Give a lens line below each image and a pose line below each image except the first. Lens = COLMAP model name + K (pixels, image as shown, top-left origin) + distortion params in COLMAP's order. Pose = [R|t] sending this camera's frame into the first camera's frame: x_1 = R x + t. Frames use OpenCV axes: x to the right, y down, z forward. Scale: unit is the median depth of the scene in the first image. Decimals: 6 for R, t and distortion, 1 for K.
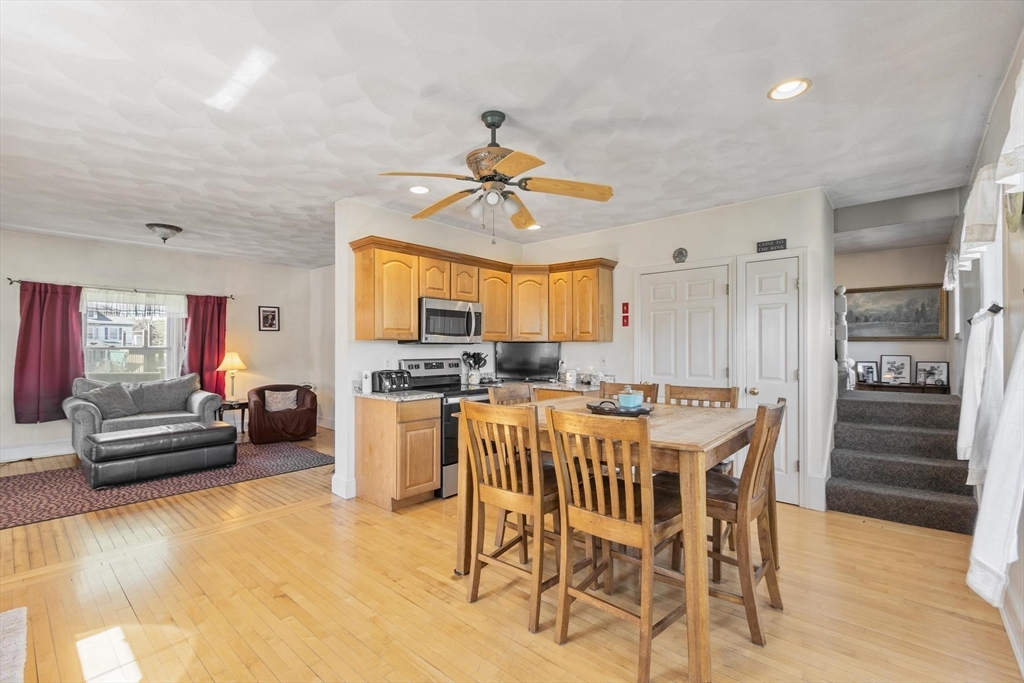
lens RADIAL K [[444.9, 0, 486.2], [0, 444.9, 343.6], [0, 0, 1]] dist [-0.002404, 0.000160]
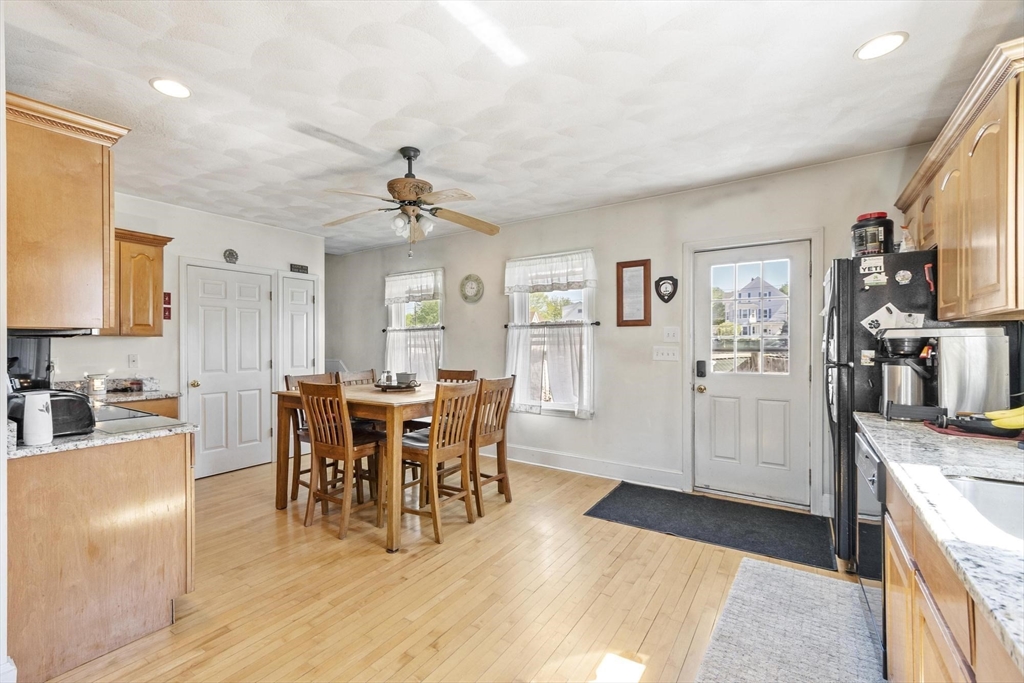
lens RADIAL K [[444.9, 0, 487.9], [0, 444.9, 343.0], [0, 0, 1]] dist [-0.002404, 0.000160]
pose [[-0.147649, -0.001452, 0.989039, -0.774842], [-0.008737, 0.999962, 0.000163, 0.001126], [-0.989001, -0.008617, -0.147656, 0.618813]]
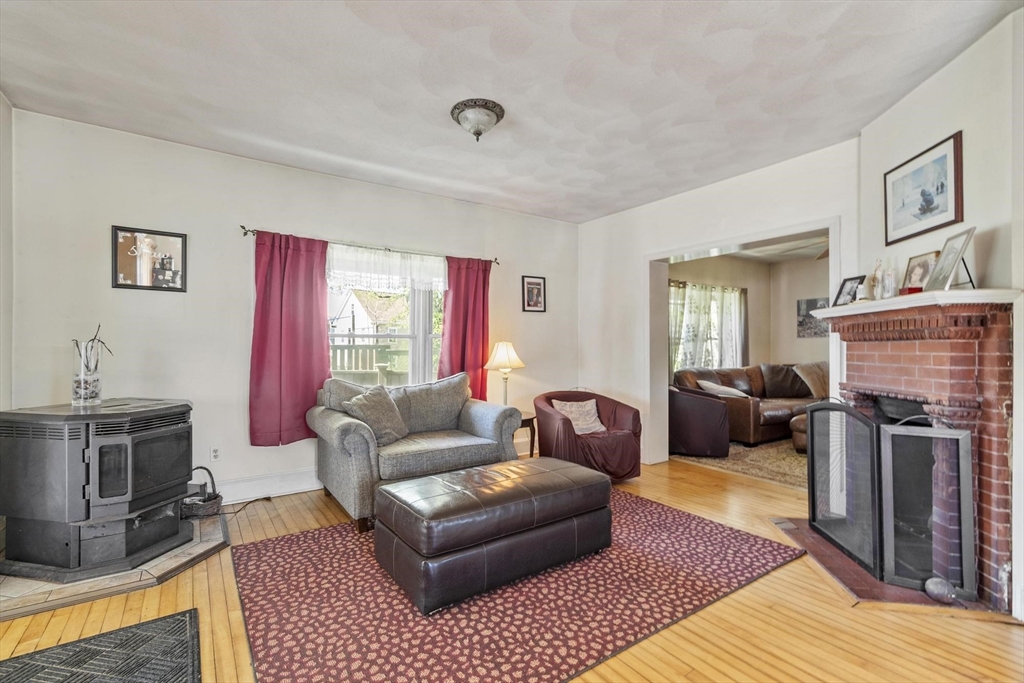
lens RADIAL K [[444.9, 0, 484.5], [0, 444.9, 342.5], [0, 0, 1]] dist [-0.002404, 0.000160]
pose [[0.973177, 0.000752, -0.230055, -0.556194], [0.000012, 0.999994, 0.003319, 0.023485], [0.230056, -0.003233, 0.973172, 0.424646]]
